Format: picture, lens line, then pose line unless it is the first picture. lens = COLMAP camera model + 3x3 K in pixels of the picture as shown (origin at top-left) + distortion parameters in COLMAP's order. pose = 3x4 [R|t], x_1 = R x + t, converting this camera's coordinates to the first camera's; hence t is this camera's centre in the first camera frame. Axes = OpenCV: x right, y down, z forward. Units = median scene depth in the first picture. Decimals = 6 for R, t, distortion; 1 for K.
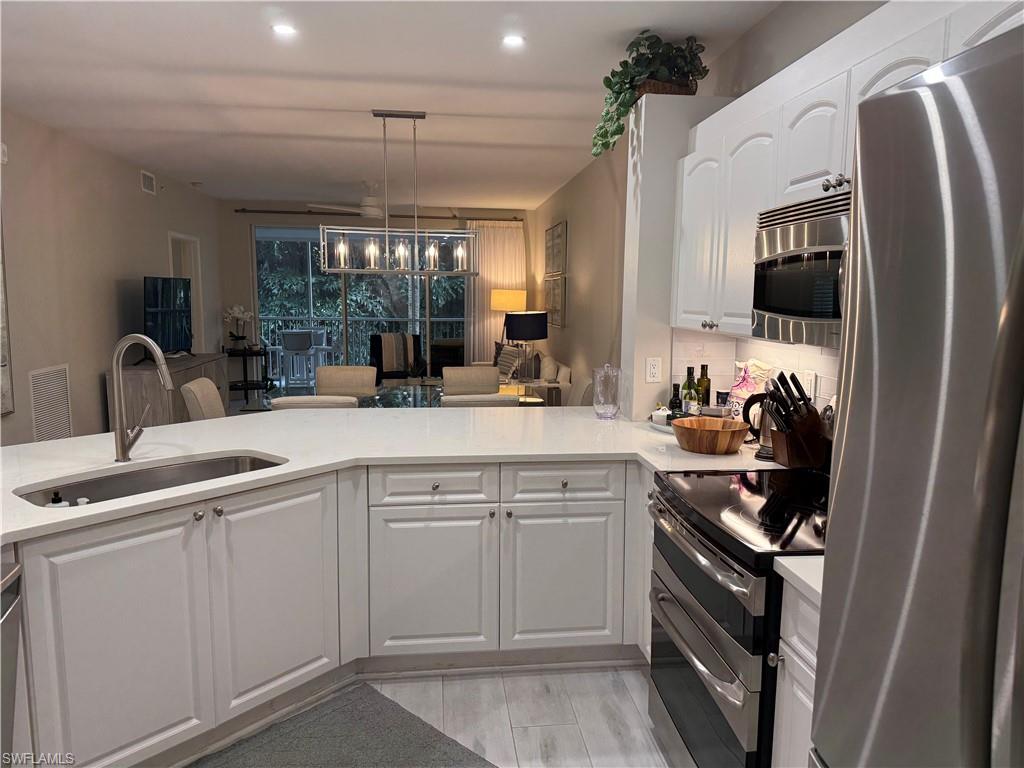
lens RADIAL K [[700.8, 0, 512.0], [0, 700.8, 384.0], [0, 0, 1]] dist [0.095840, -0.146201]
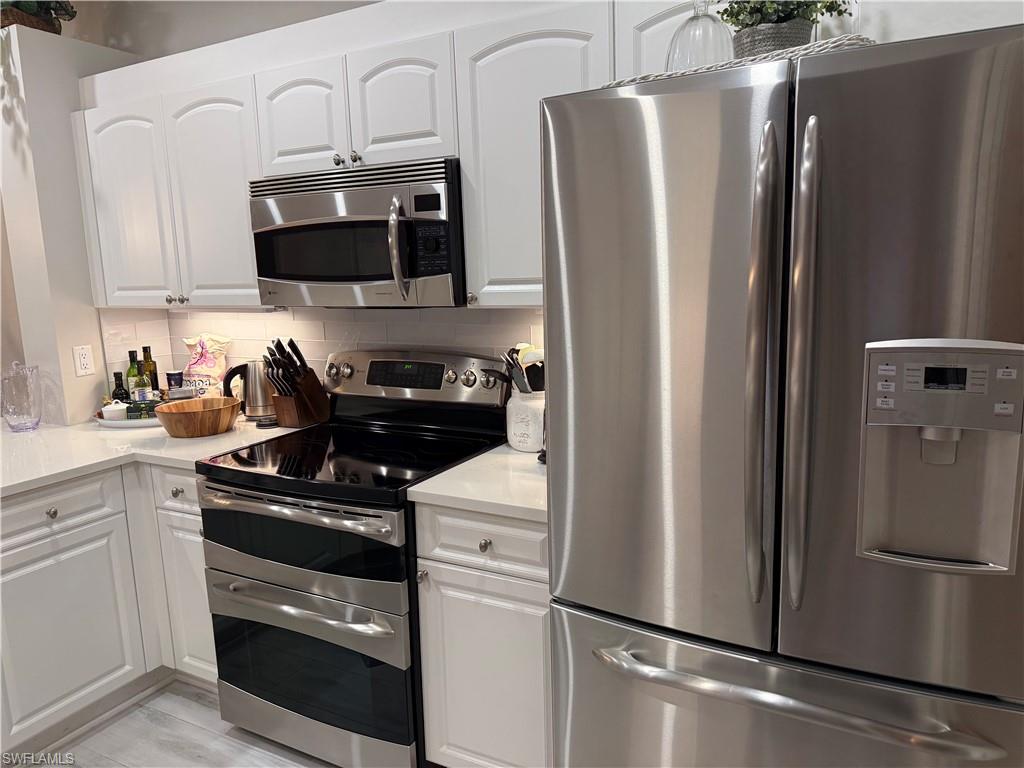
lens RADIAL K [[724.7, 0, 512.0], [0, 724.7, 384.0], [0, 0, 1]] dist [-0.025693, -0.000610]
pose [[0.558905, -0.161467, 0.813360, -0.254821], [0.139278, 0.985204, 0.099876, -0.008031], [-0.817452, 0.057462, 0.573124, 0.109802]]
